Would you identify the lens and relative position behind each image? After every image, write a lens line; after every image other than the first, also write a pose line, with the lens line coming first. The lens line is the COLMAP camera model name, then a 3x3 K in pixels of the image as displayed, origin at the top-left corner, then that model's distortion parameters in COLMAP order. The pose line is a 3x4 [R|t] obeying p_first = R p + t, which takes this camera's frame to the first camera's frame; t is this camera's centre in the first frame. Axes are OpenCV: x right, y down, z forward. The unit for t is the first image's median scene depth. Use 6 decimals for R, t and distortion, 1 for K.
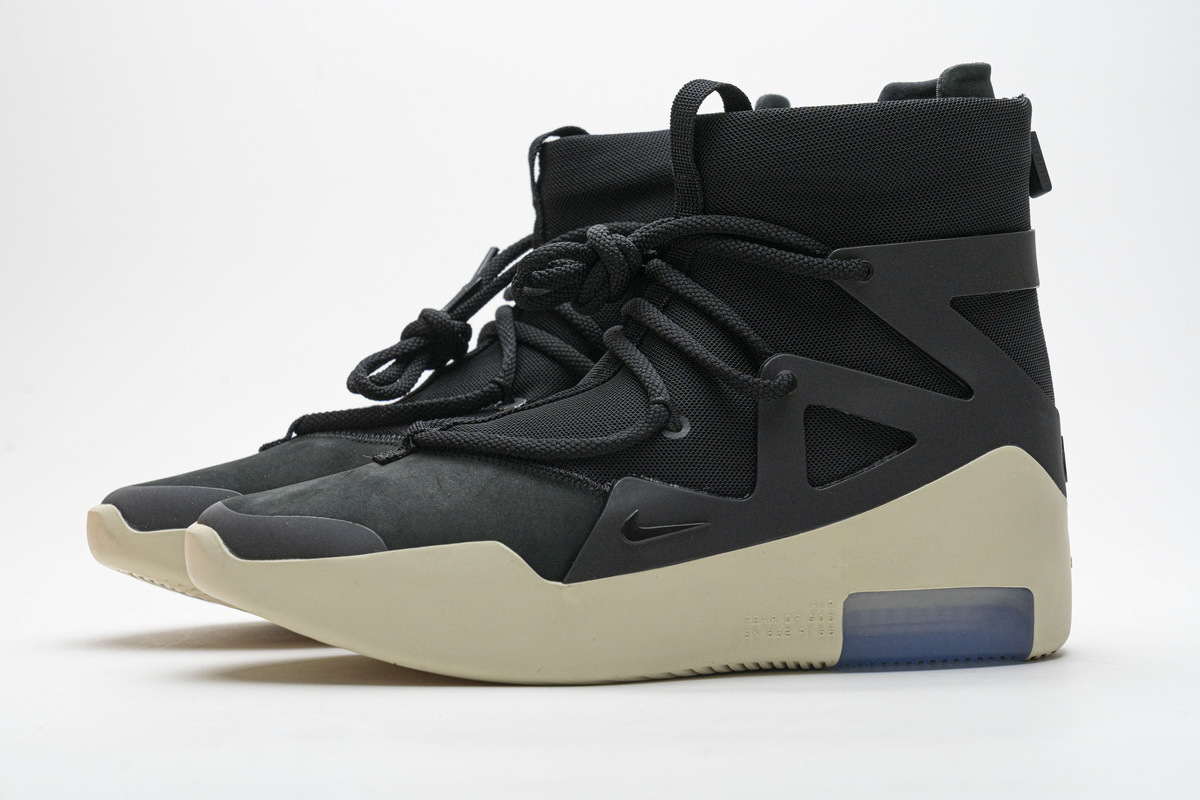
lens RADIAL K [[2425.5, 0, 600.0], [0, 2425.5, 400.0], [0, 0, 1]] dist [0.022149, 0.005880]
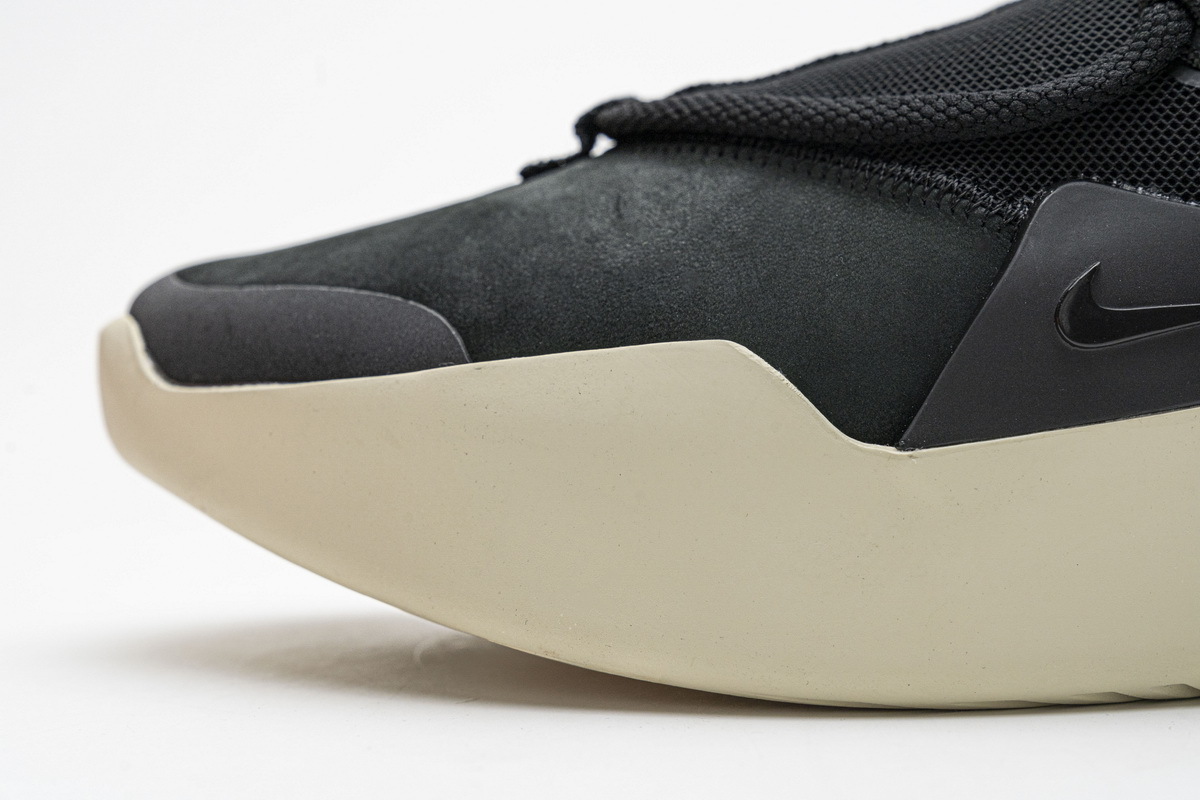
lens RADIAL K [[2443.0, 0, 600.0], [0, 2443.0, 400.0], [0, 0, 1]] dist [0.036655, -0.497495]
pose [[0.964920, 0.009492, -0.262374, 0.040778], [-0.004442, 0.999793, 0.019833, 0.059088], [0.262508, -0.017972, 0.964763, 0.599095]]
